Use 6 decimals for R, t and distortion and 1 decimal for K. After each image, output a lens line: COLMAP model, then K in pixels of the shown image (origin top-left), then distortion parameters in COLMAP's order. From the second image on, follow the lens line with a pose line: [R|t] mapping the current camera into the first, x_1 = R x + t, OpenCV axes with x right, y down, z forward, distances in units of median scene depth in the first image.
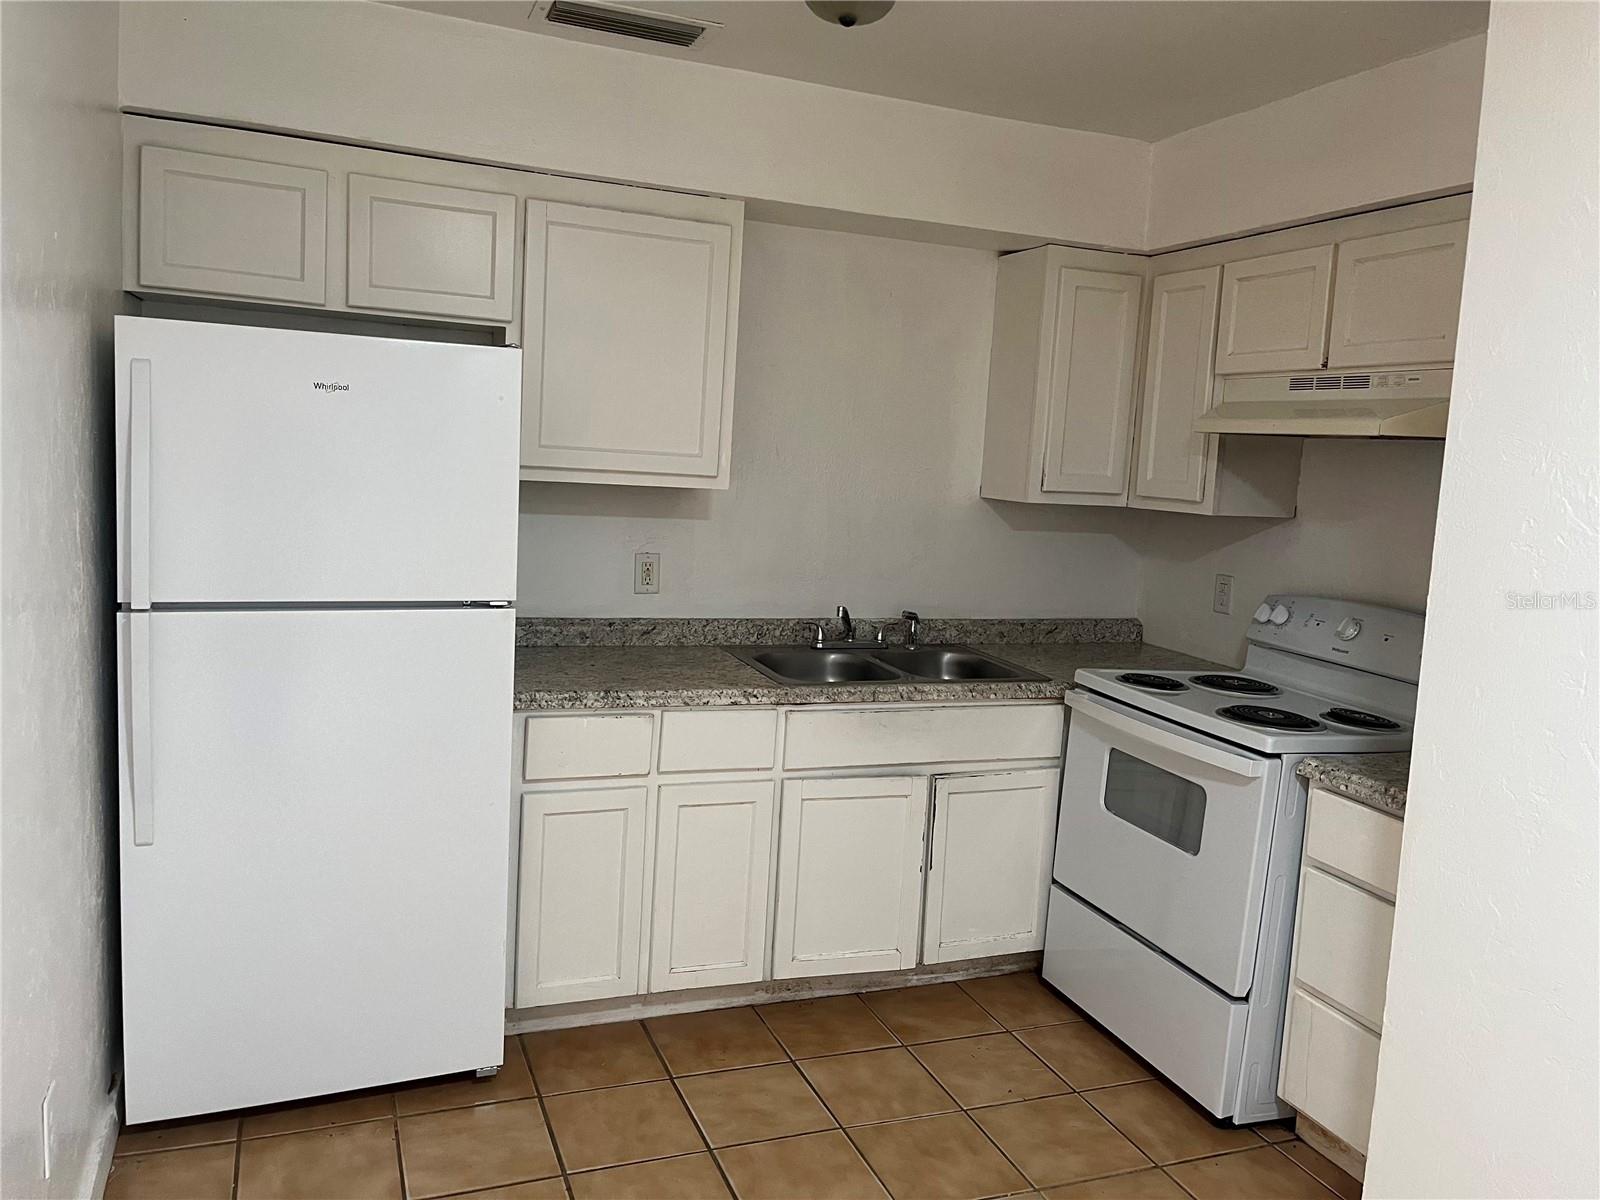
lens RADIAL K [[1214.6, 0, 800.0], [0, 1214.6, 600.0], [0, 0, 1]] dist [0.080161, -0.167620]
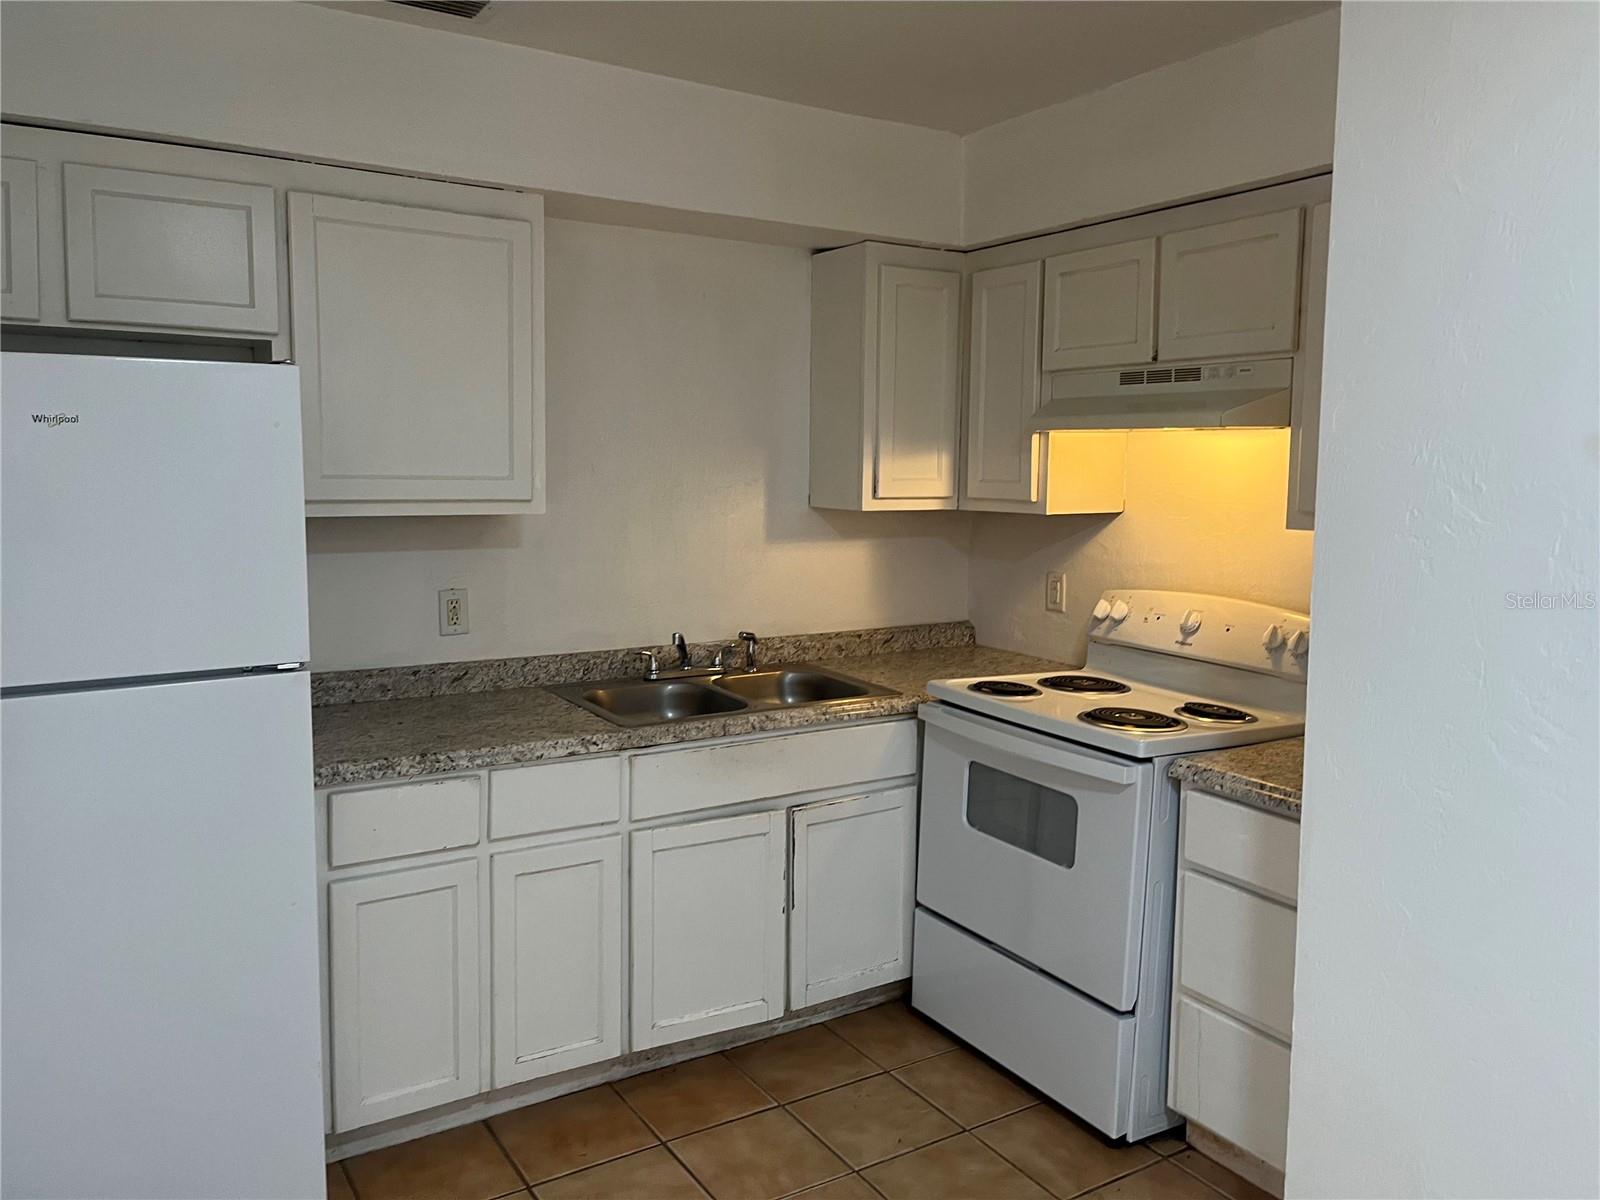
lens RADIAL K [[1201.1, 0, 805.6], [0, 1201.1, 586.5], [0, 0, 1]] dist [0.049561, -0.065753]
pose [[0.979173, -0.065088, 0.192312, -0.047880], [0.067032, 0.997744, -0.003612, -0.022576], [-0.191643, 0.016428, 0.981327, 0.096543]]
